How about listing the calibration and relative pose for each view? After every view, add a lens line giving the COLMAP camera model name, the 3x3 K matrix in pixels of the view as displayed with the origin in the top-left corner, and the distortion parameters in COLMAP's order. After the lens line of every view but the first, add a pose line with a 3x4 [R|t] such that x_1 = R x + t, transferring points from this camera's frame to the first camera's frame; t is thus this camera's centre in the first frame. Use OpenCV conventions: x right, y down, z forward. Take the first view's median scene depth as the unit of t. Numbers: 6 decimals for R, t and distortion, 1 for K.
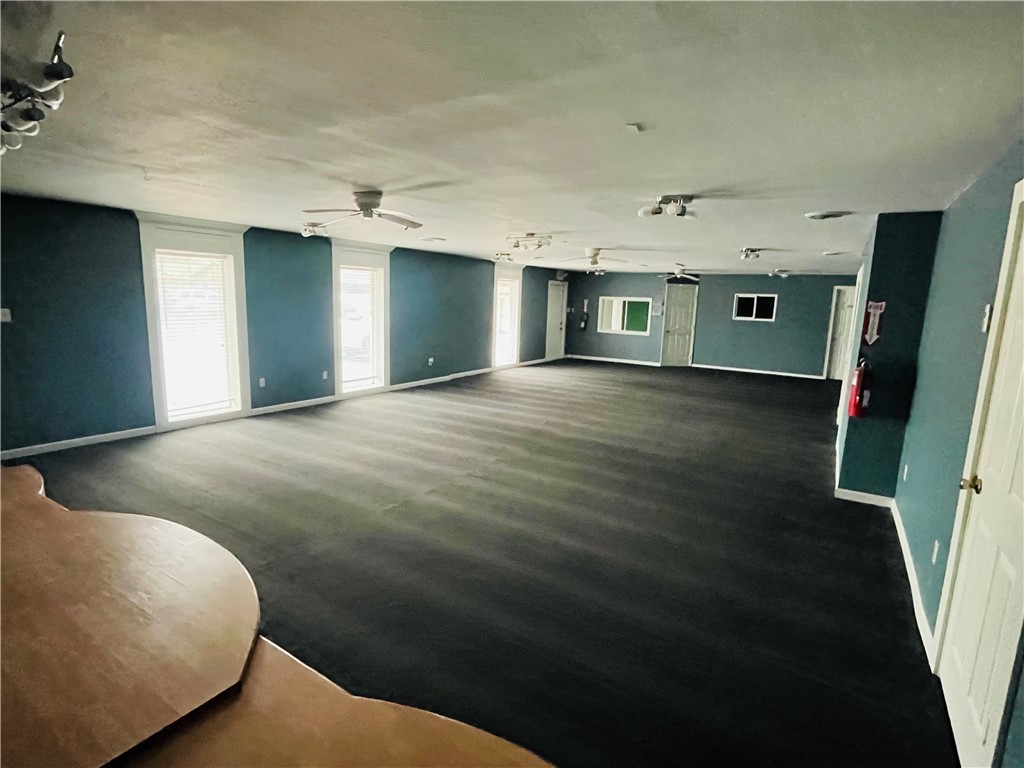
lens RADIAL K [[517.0, 0, 508.1], [0, 517.0, 386.7], [0, 0, 1]] dist [0.000898, -0.000129]
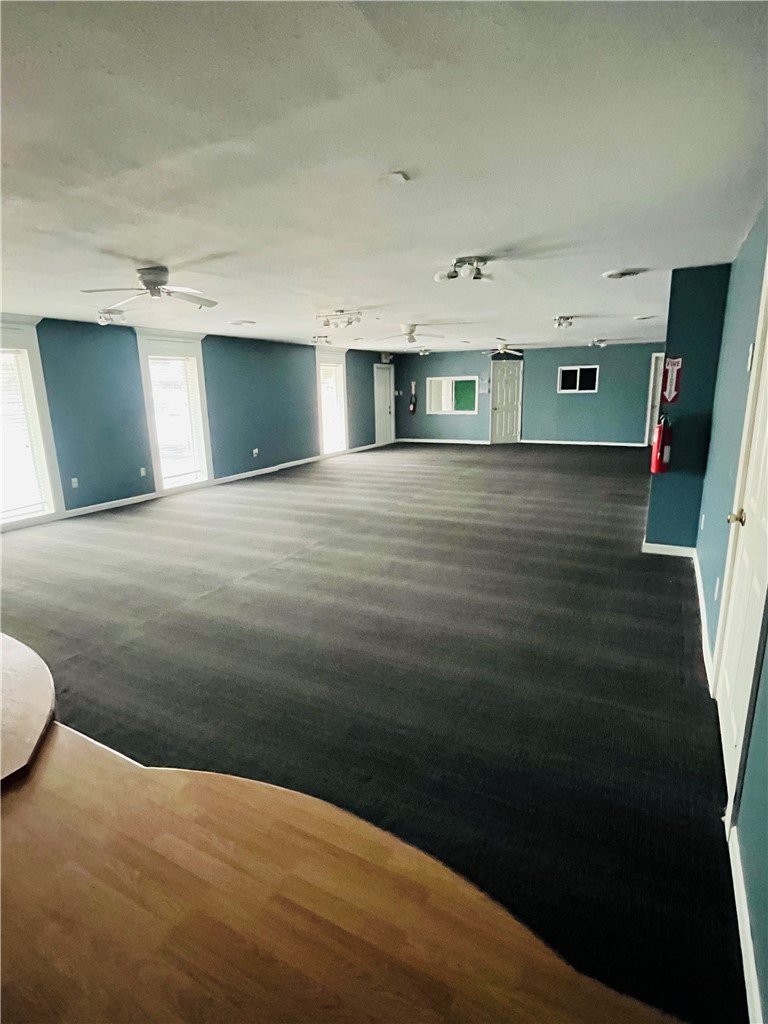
lens RADIAL K [[517.0, 0, 384.0], [0, 517.0, 512.0], [0, 0, 1]] dist [0.000898, -0.000129]
pose [[0.995775, -0.070327, 0.059038, 0.043963], [0.066247, 0.995454, 0.068434, 0.021028], [-0.063582, -0.064233, 0.995907, 0.000550]]
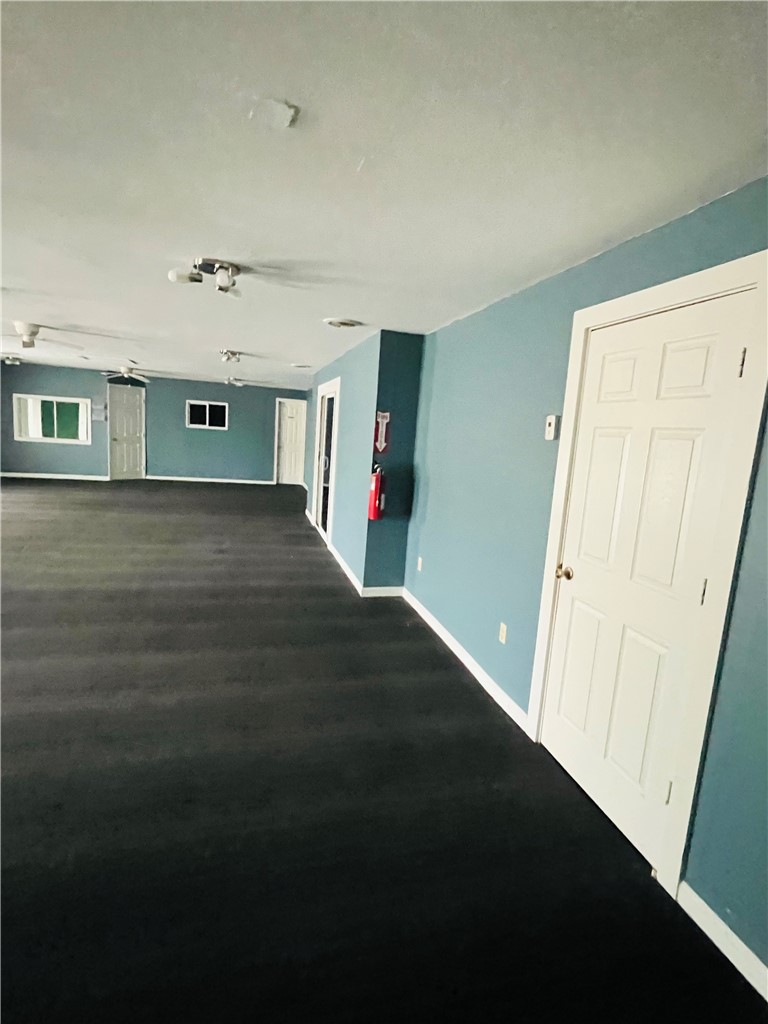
lens RADIAL K [[517.0, 0, 384.0], [0, 517.0, 512.0], [0, 0, 1]] dist [0.000898, -0.000129]
pose [[0.673235, -0.099861, 0.732655, -0.072484], [0.076663, 0.994925, 0.065163, -0.018469], [-0.735444, 0.012298, 0.677474, 0.187917]]
